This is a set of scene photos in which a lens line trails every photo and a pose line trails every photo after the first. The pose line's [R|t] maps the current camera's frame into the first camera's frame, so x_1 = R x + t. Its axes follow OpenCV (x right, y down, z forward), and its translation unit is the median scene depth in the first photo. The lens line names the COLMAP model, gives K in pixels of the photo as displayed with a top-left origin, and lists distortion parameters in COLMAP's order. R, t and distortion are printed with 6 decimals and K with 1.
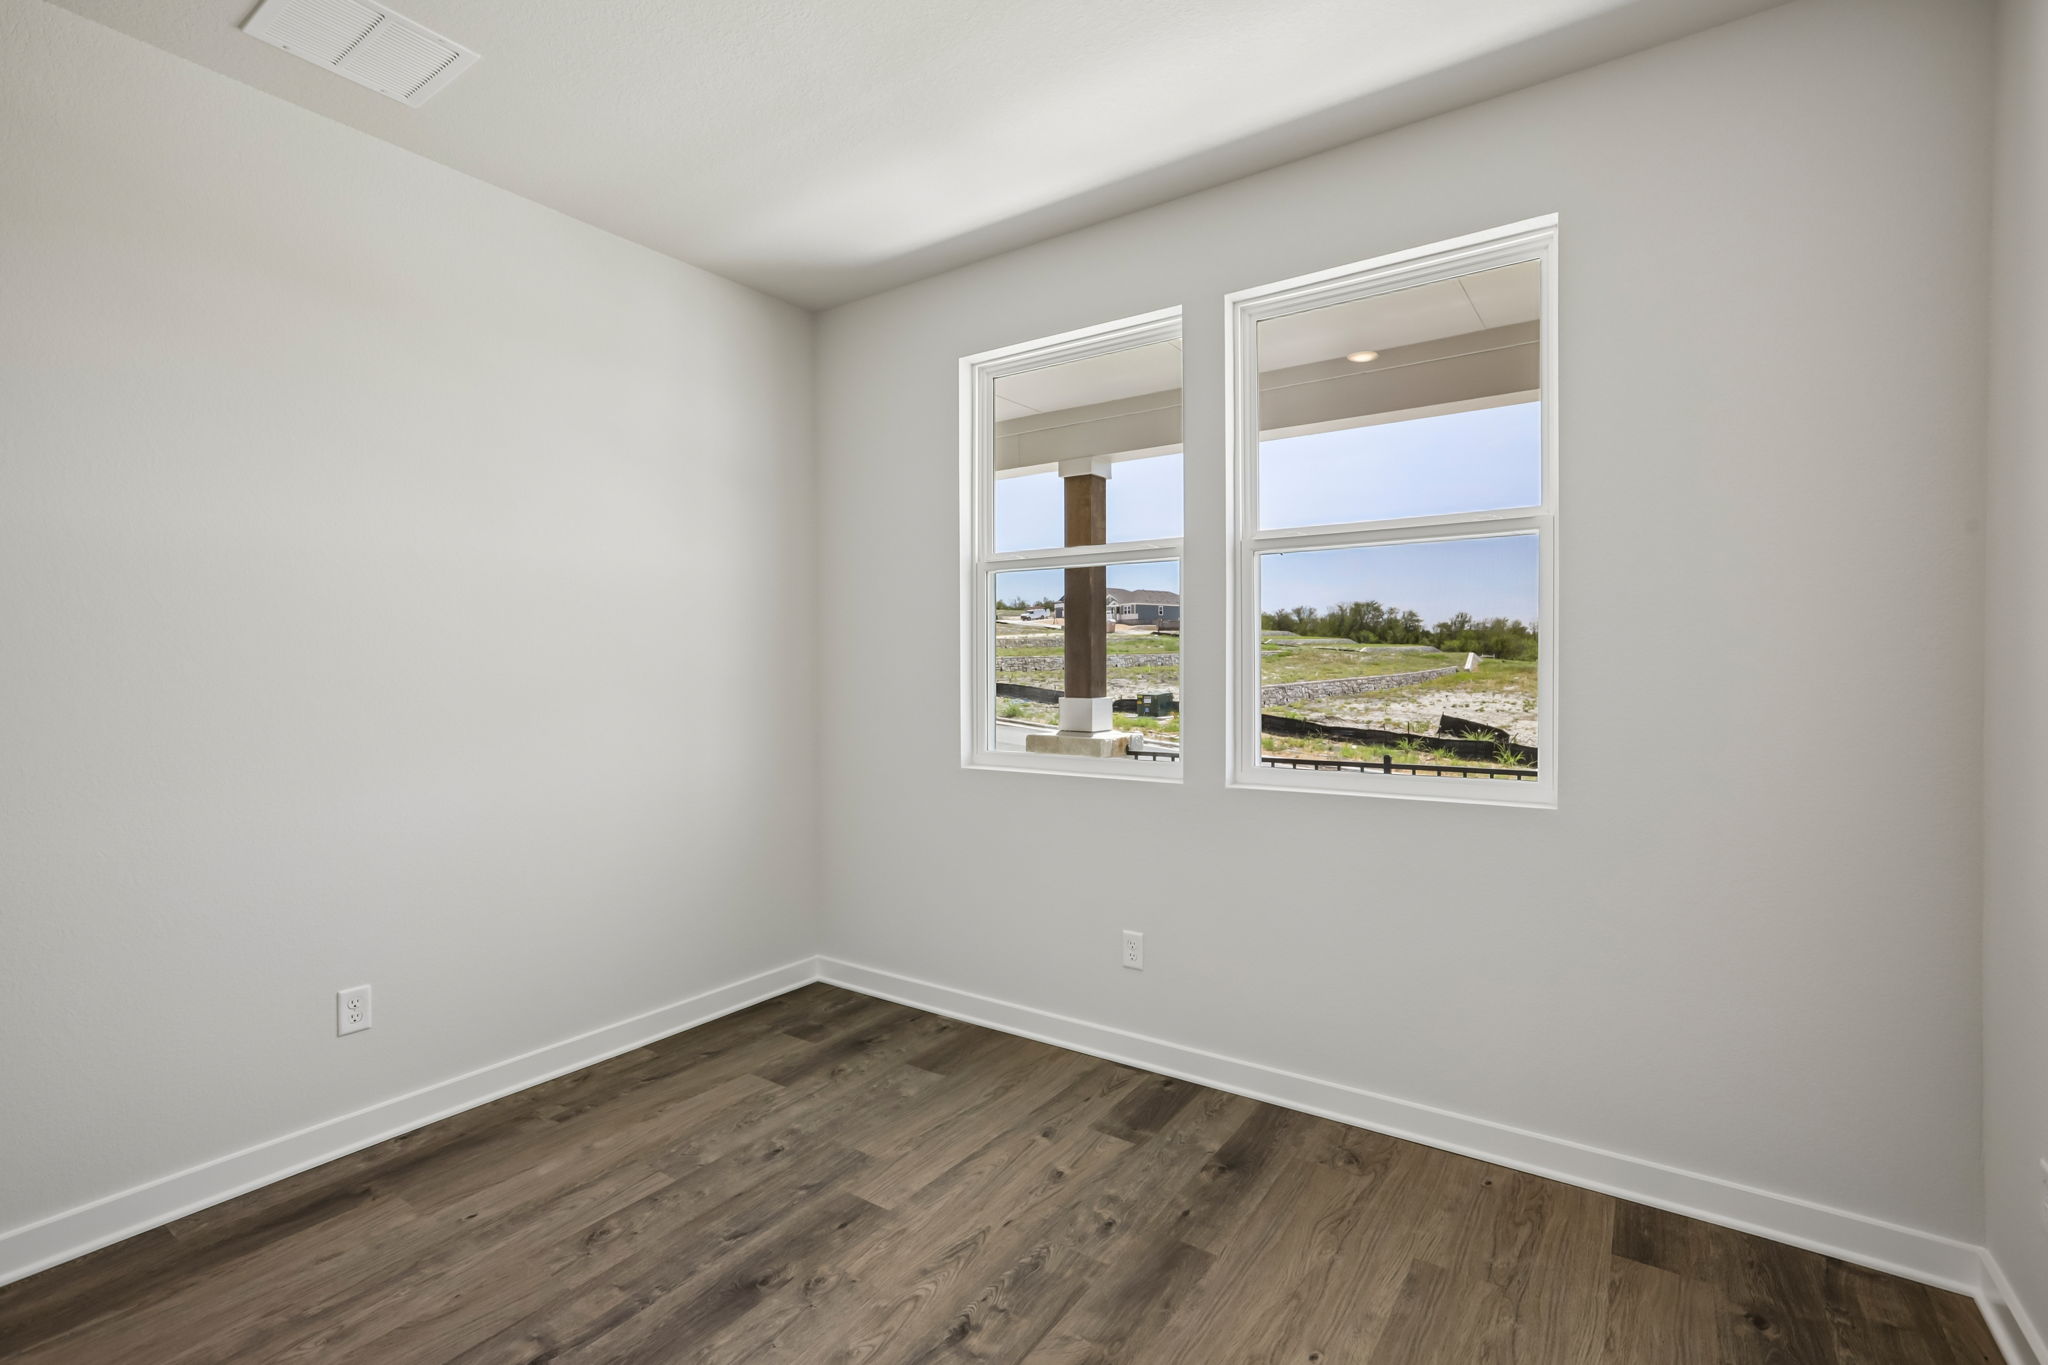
lens RADIAL K [[928.9, 0, 1037.3], [0, 928.9, 675.0], [0, 0, 1]] dist [-0.041217, 0.022632]
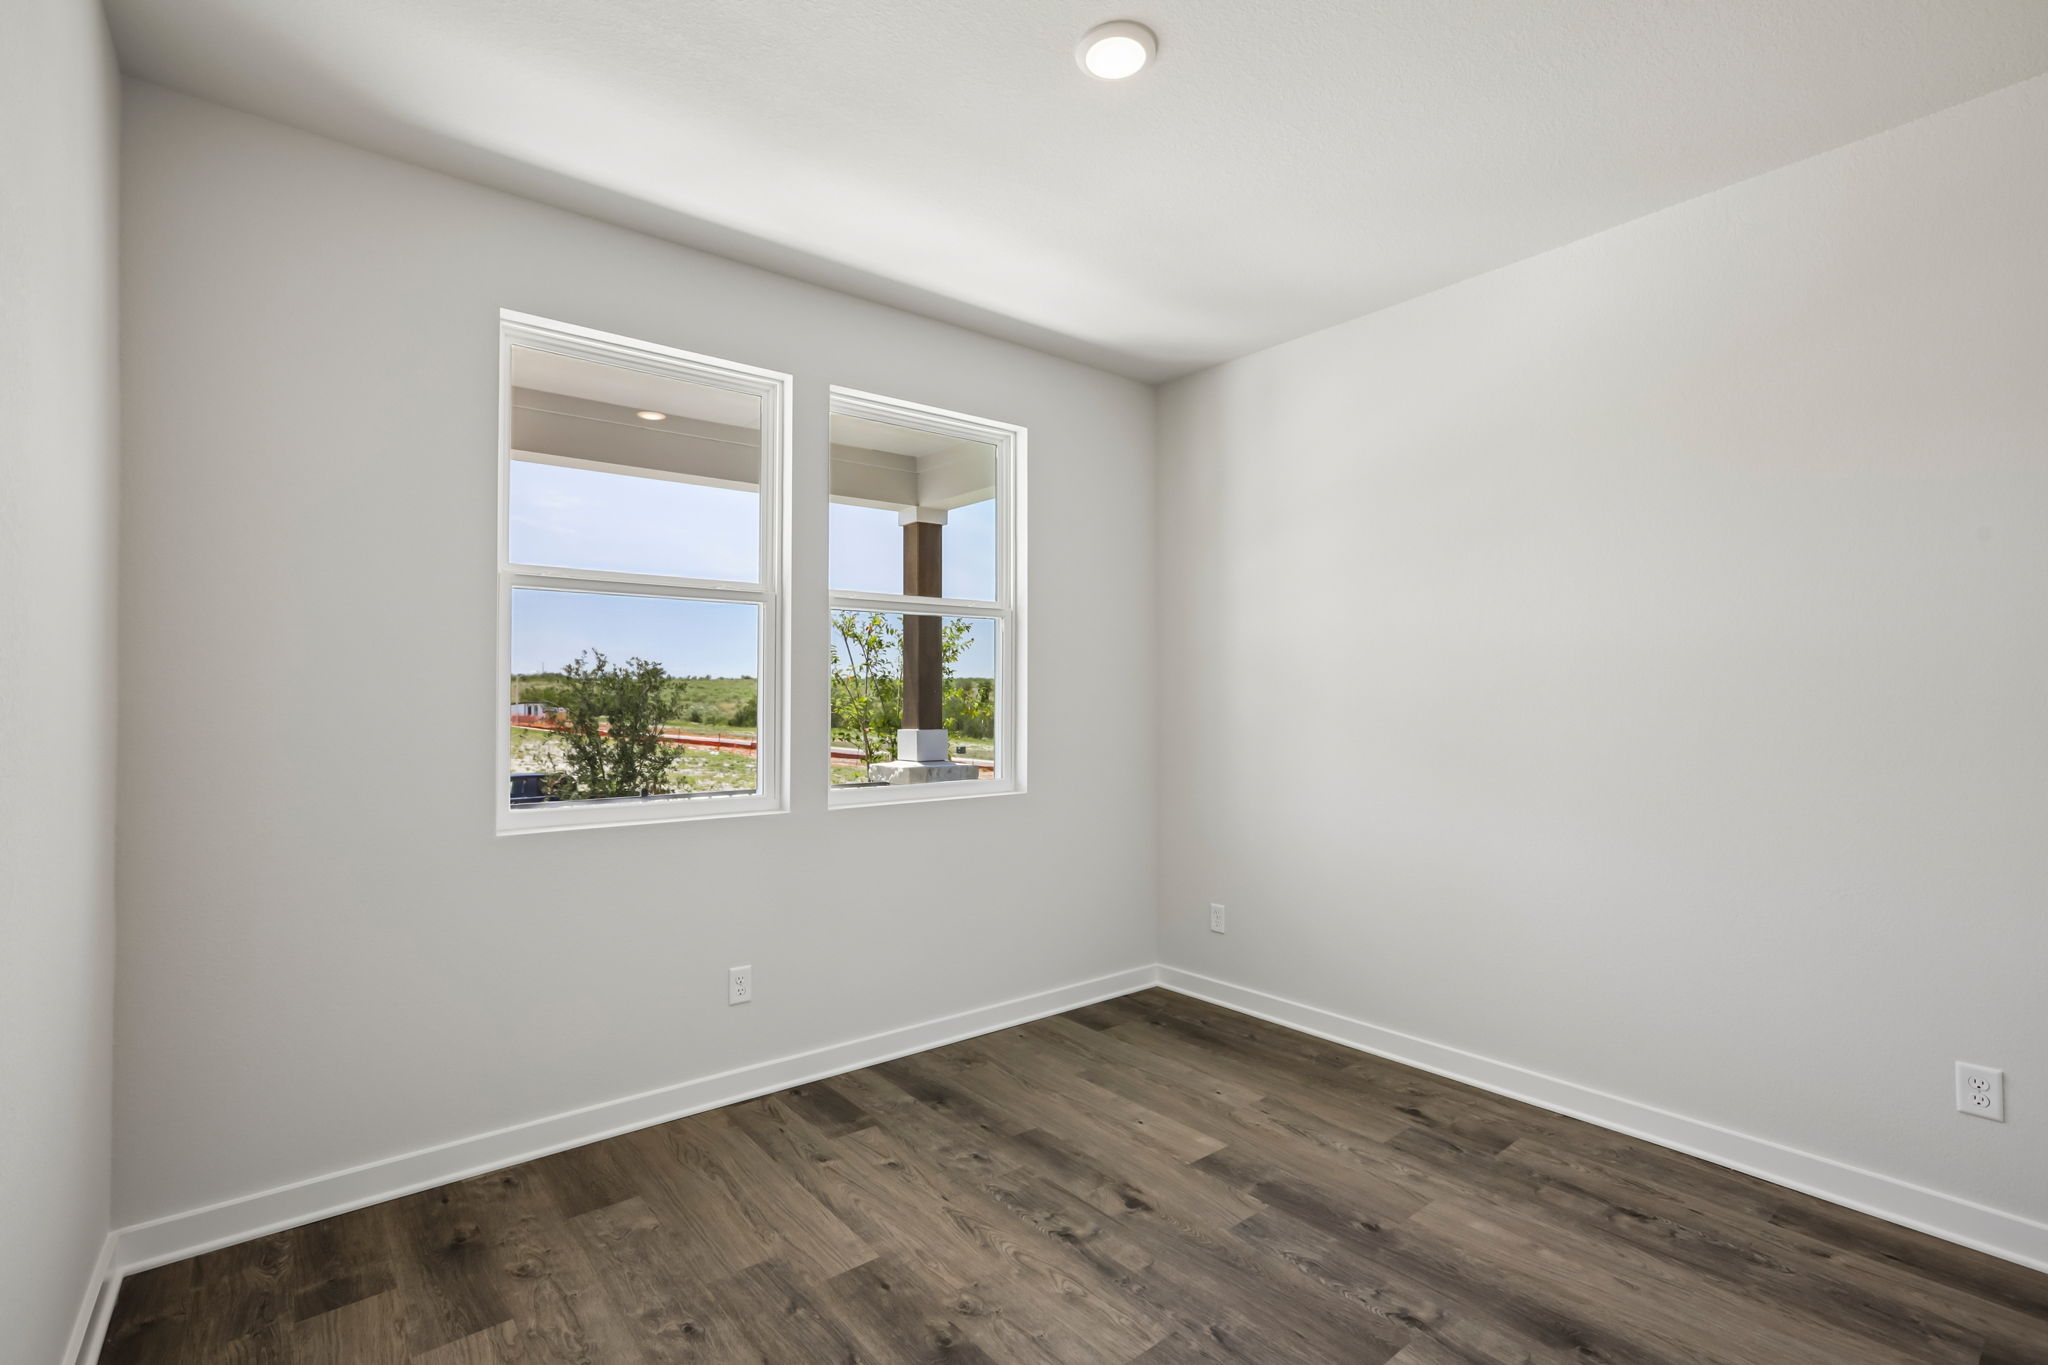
lens RADIAL K [[954.0, 0, 1029.6], [0, 954.0, 705.2], [0, 0, 1]] dist [-0.048234, 0.026991]
pose [[0.265599, -0.000989, 0.964083, -0.986886], [0.011931, 0.999926, -0.002261, 0.001074], [-0.964010, 0.012103, 0.265591, 0.522719]]
